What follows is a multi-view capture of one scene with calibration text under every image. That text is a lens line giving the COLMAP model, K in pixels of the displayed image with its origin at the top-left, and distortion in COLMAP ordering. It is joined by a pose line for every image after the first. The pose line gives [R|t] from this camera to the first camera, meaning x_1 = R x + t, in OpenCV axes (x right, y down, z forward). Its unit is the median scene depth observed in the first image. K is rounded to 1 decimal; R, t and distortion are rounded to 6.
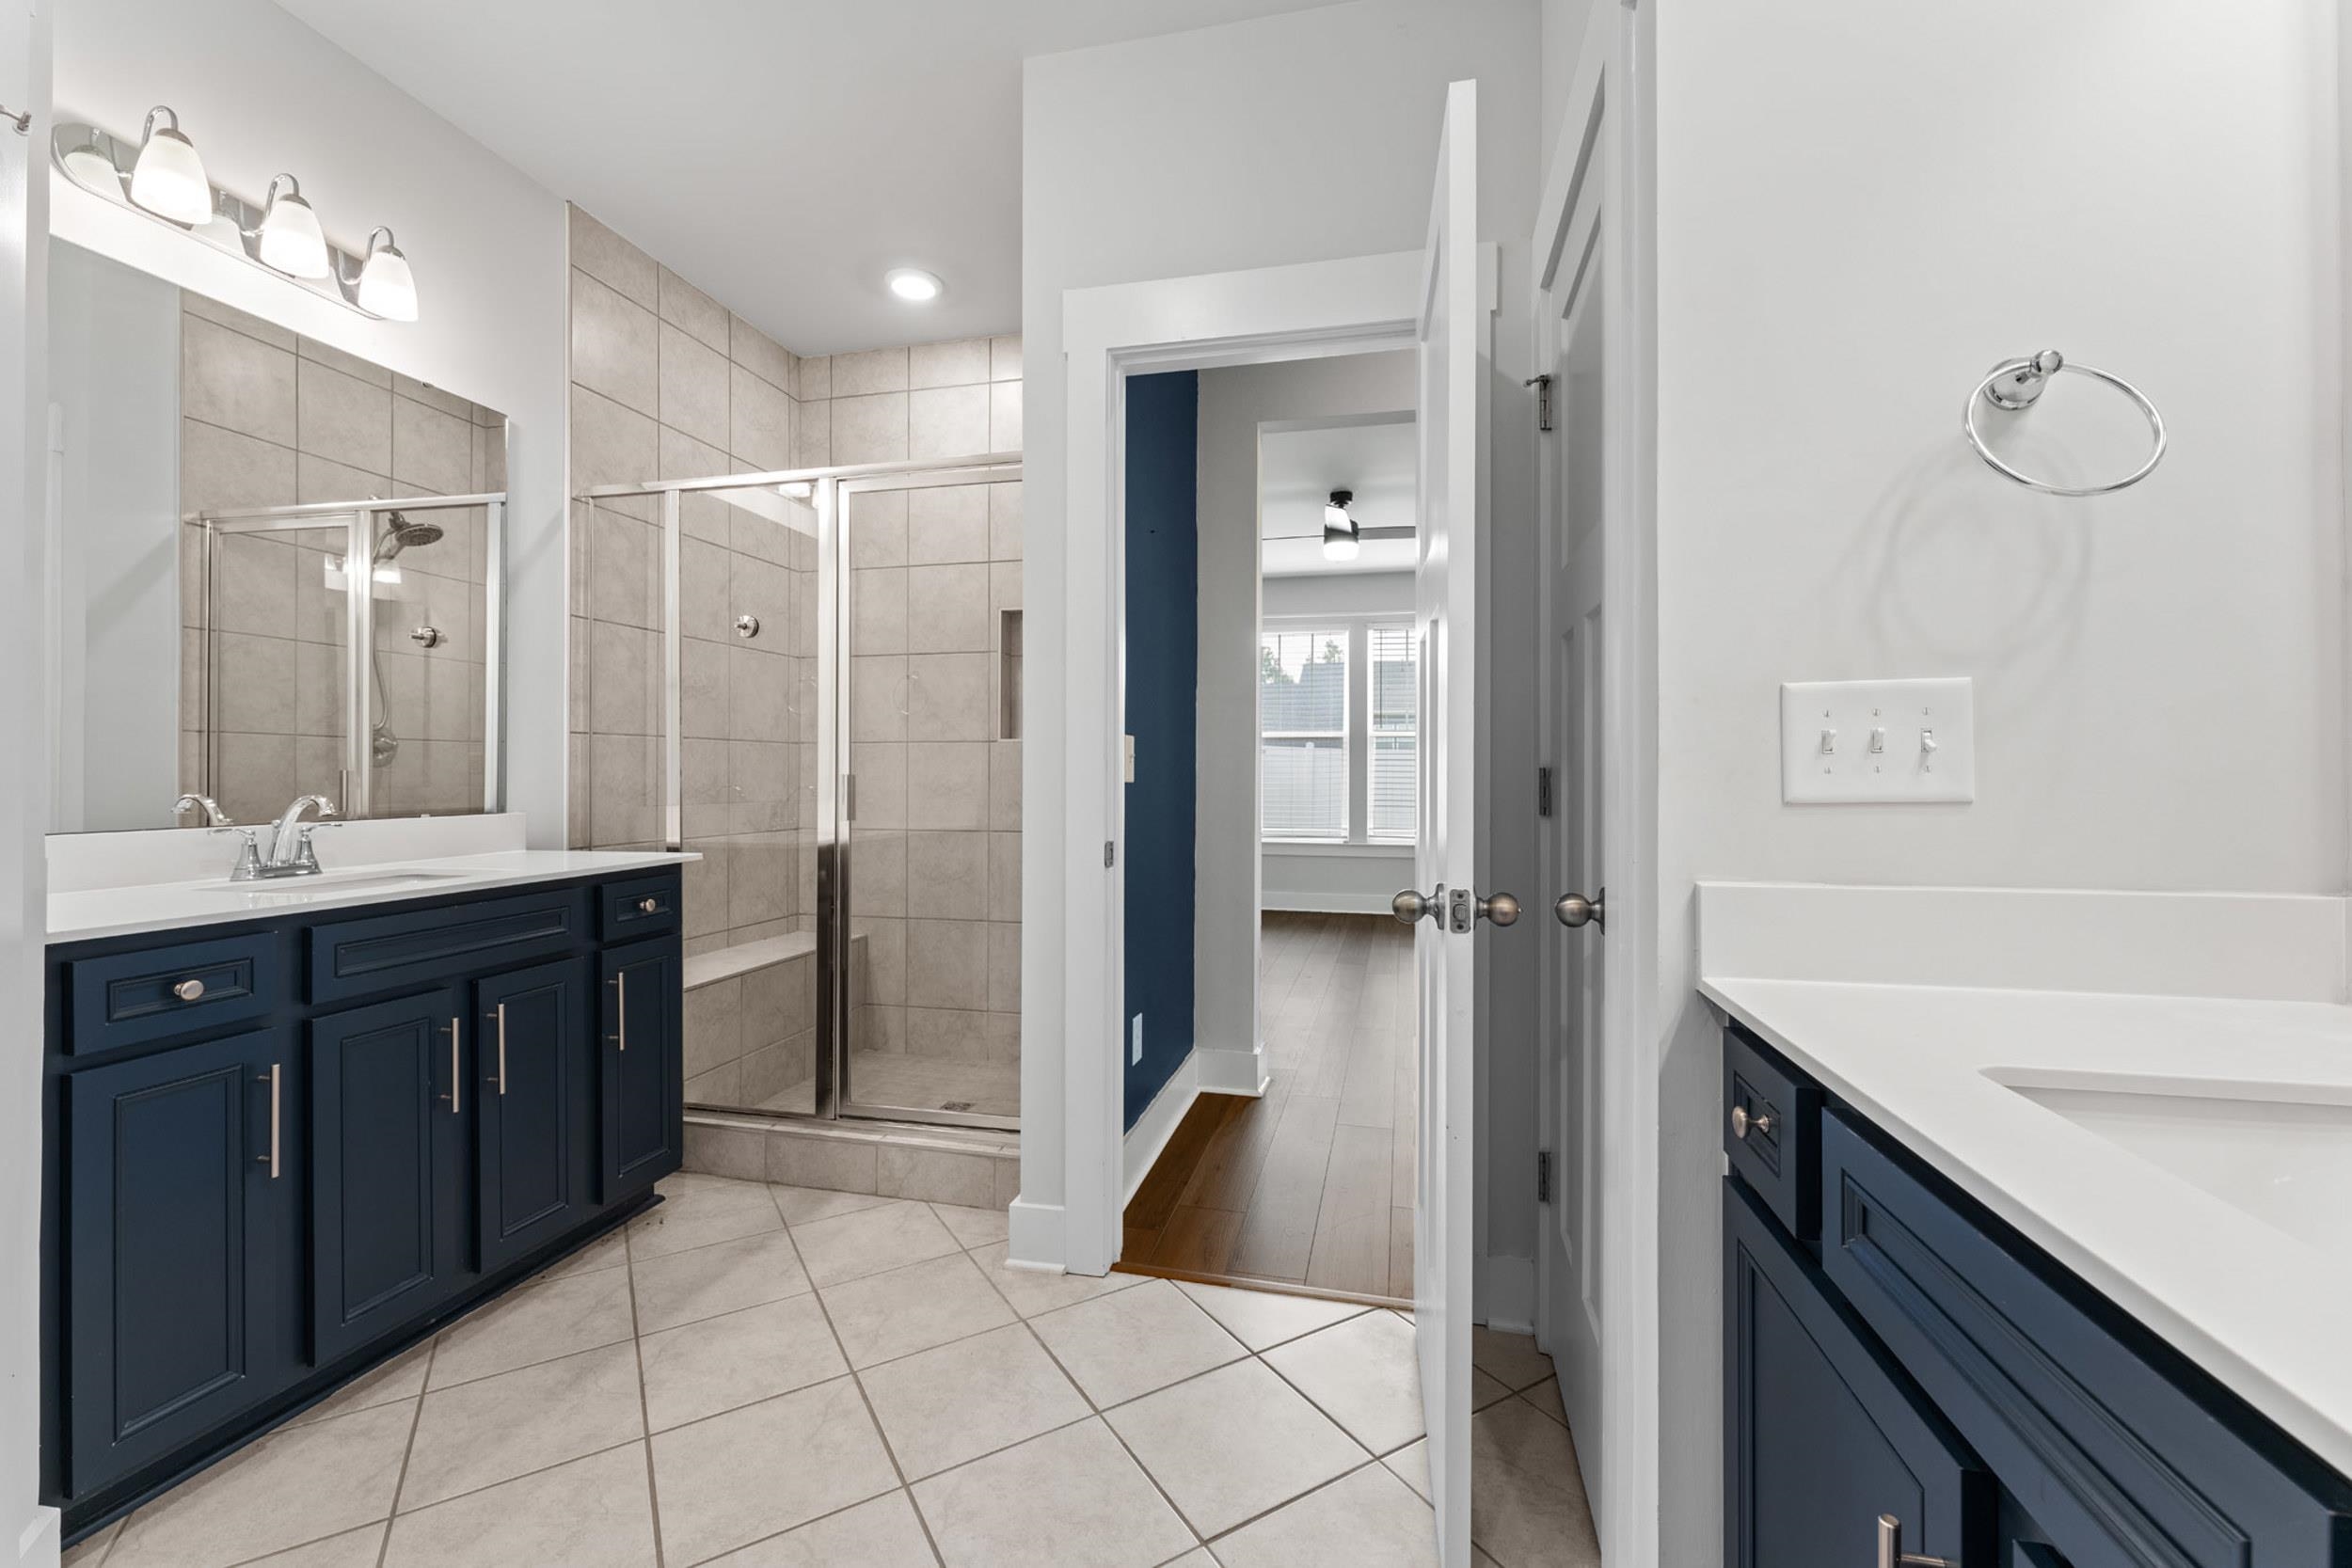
lens RADIAL K [[965.0, 0, 1173.3], [0, 965.0, 781.0], [0, 0, 1]] dist [-0.001022, -0.000076]
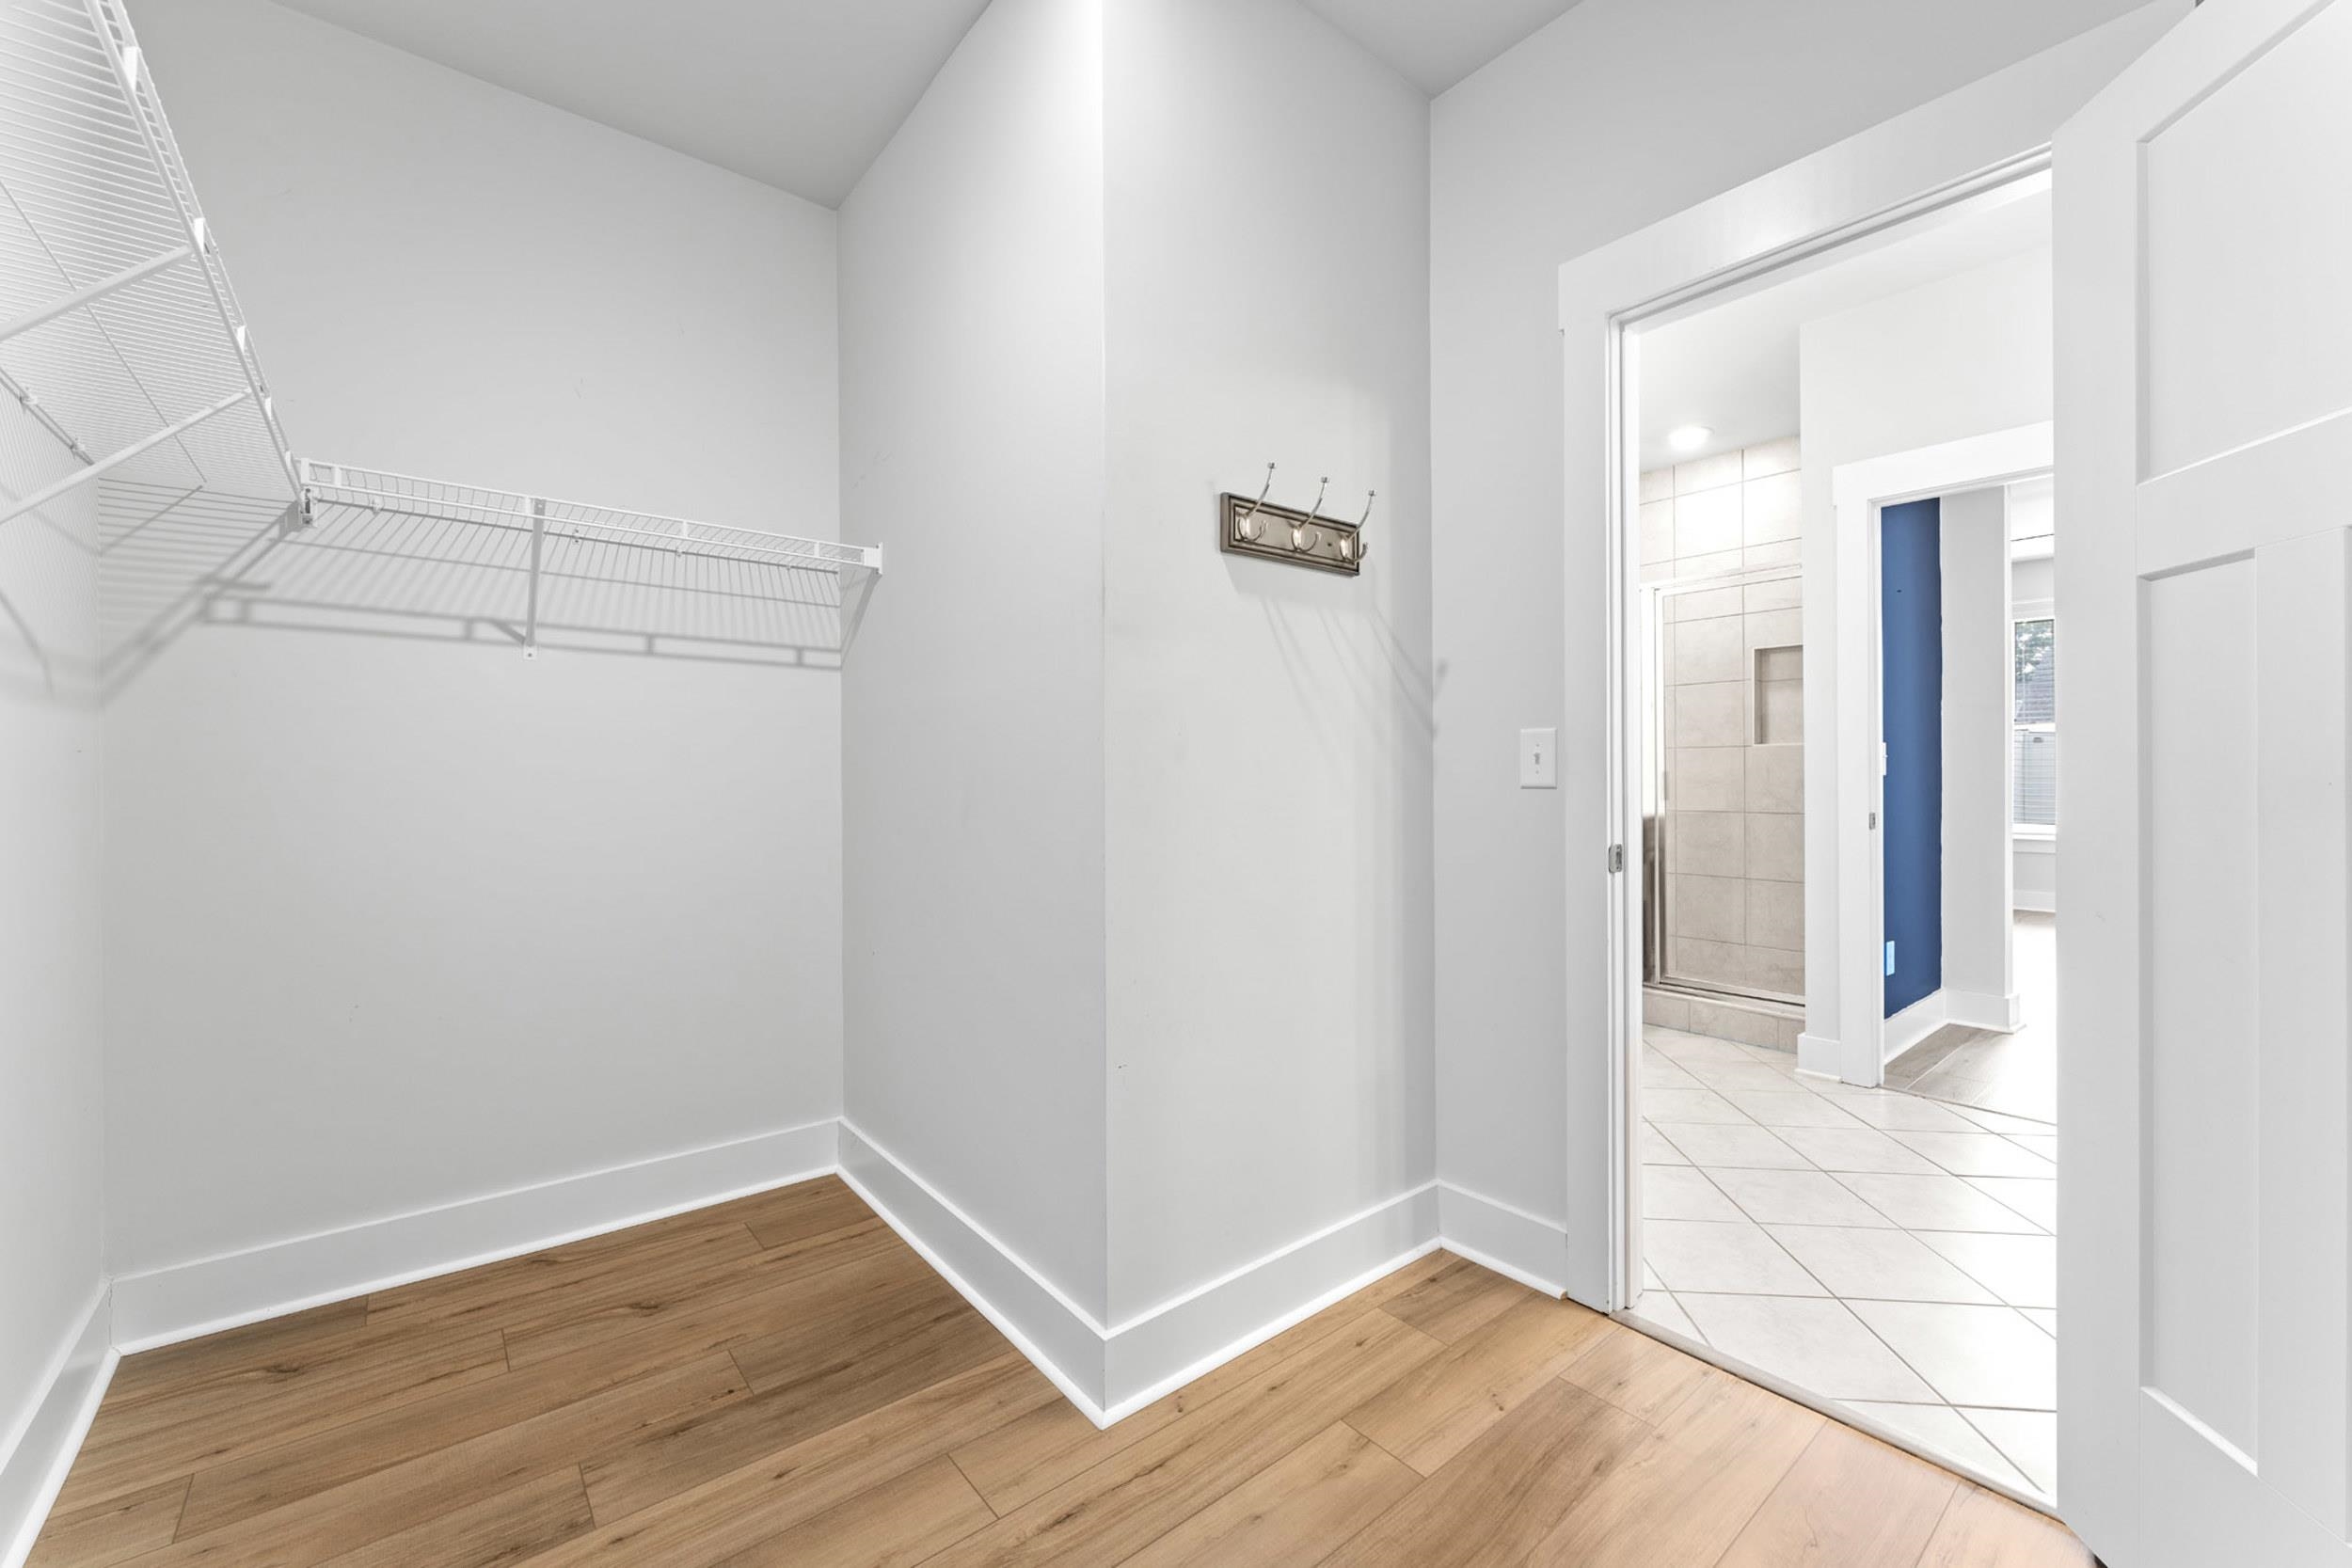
lens RADIAL K [[945.3, 0, 1166.2], [0, 945.3, 778.7], [0, 0, 1]] dist [-0.001936, -0.000120]
pose [[0.790347, -0.008473, -0.612601, -0.028295], [0.009525, 0.999953, -0.001541, -0.001124], [0.612586, -0.004617, 0.790391, -0.786098]]
